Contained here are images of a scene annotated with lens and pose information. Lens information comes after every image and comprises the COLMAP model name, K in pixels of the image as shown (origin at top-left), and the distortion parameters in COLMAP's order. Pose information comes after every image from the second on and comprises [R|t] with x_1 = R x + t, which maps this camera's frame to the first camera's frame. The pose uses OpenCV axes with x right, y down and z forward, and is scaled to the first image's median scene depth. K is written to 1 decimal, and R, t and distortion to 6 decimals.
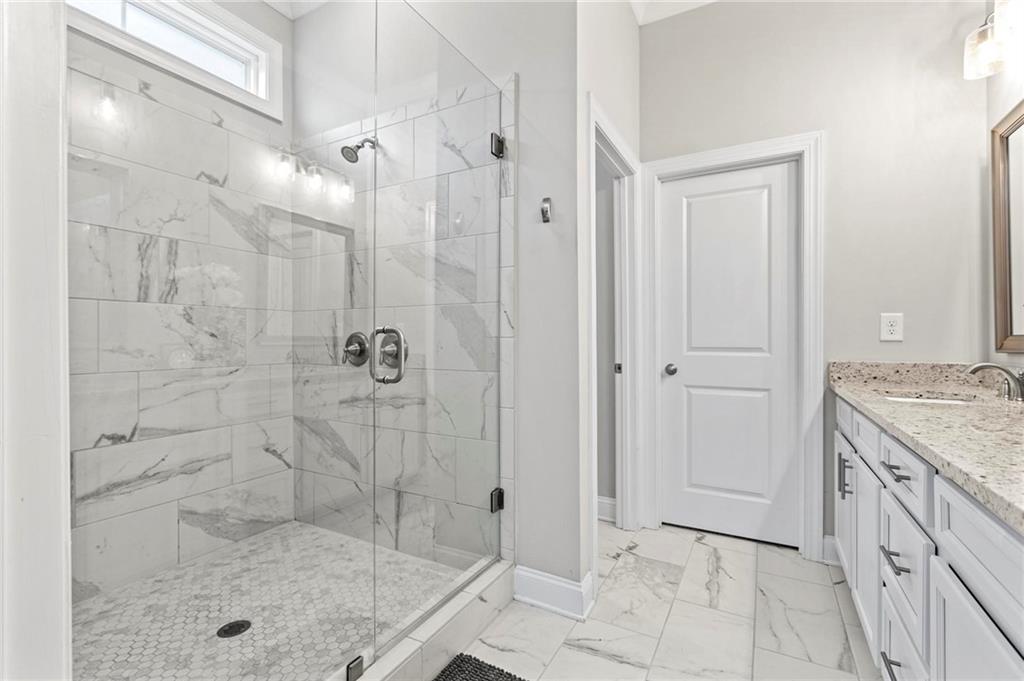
lens RADIAL K [[452.2, 0, 515.6], [0, 452.2, 334.5], [0, 0, 1]] dist [-0.001388, 0.000010]
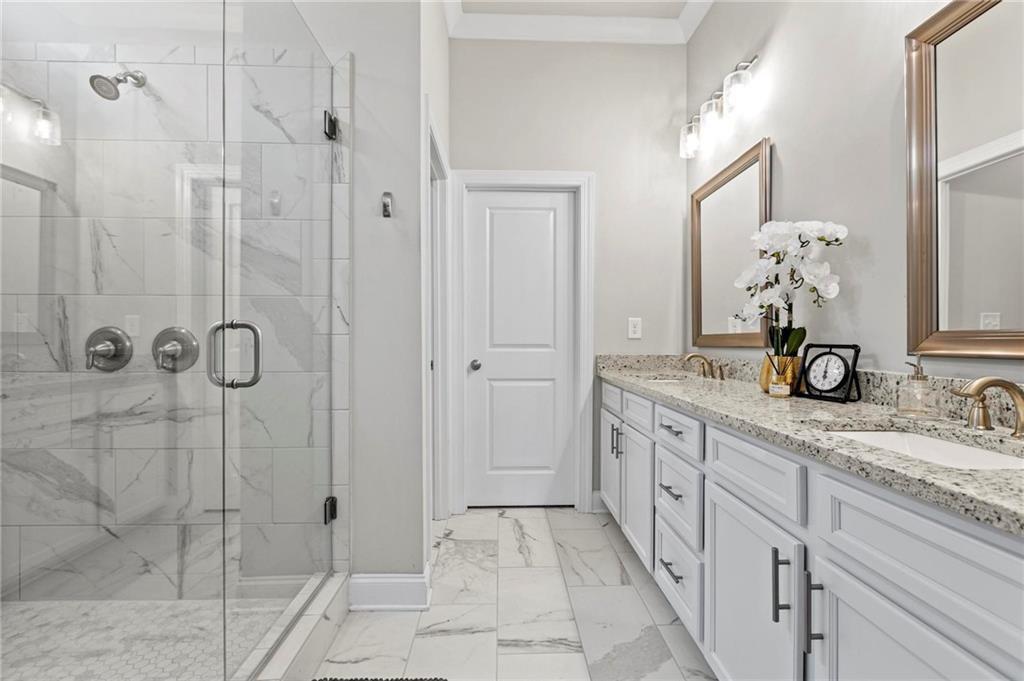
lens RADIAL K [[460.5, 0, 512.7], [0, 460.5, 336.8], [0, 0, 1]] dist [0.000461, -0.000197]
pose [[0.861090, 0.003282, 0.508443, -0.184507], [-0.007819, 0.999946, 0.006787, 0.002022], [-0.508393, -0.009820, 0.861069, 0.001139]]
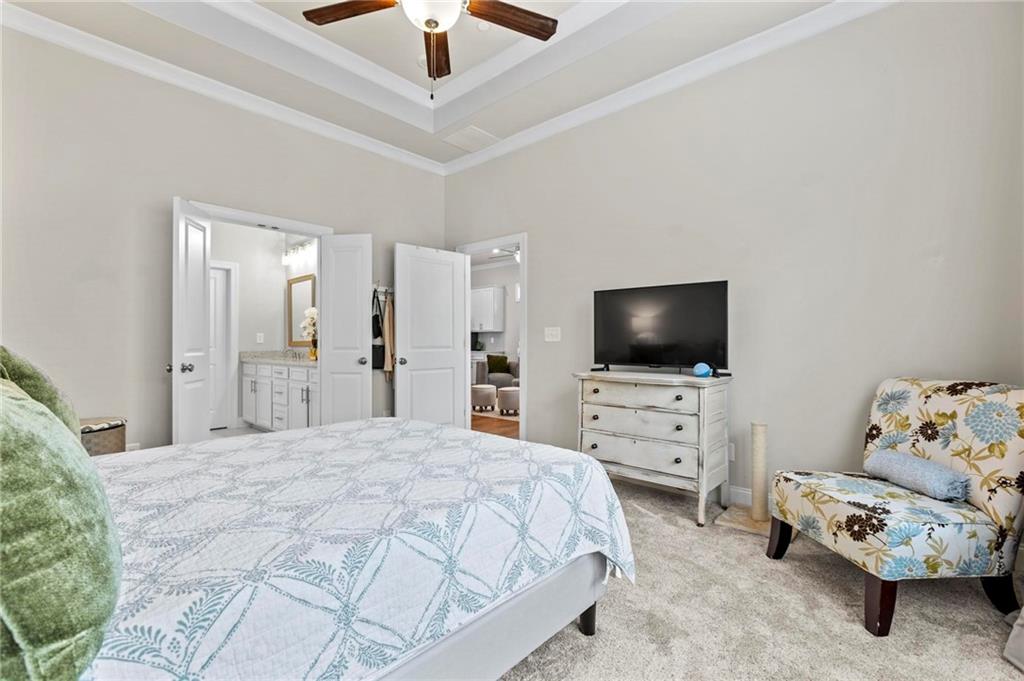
lens RADIAL K [[460.5, 0, 512.7], [0, 460.5, 336.8], [0, 0, 1]] dist [0.000461, -0.000197]
pose [[0.226623, 0.009389, 0.973937, -1.713152], [-0.009380, 0.999928, -0.007457, -0.019939], [-0.973937, -0.007446, 0.226695, -1.274670]]
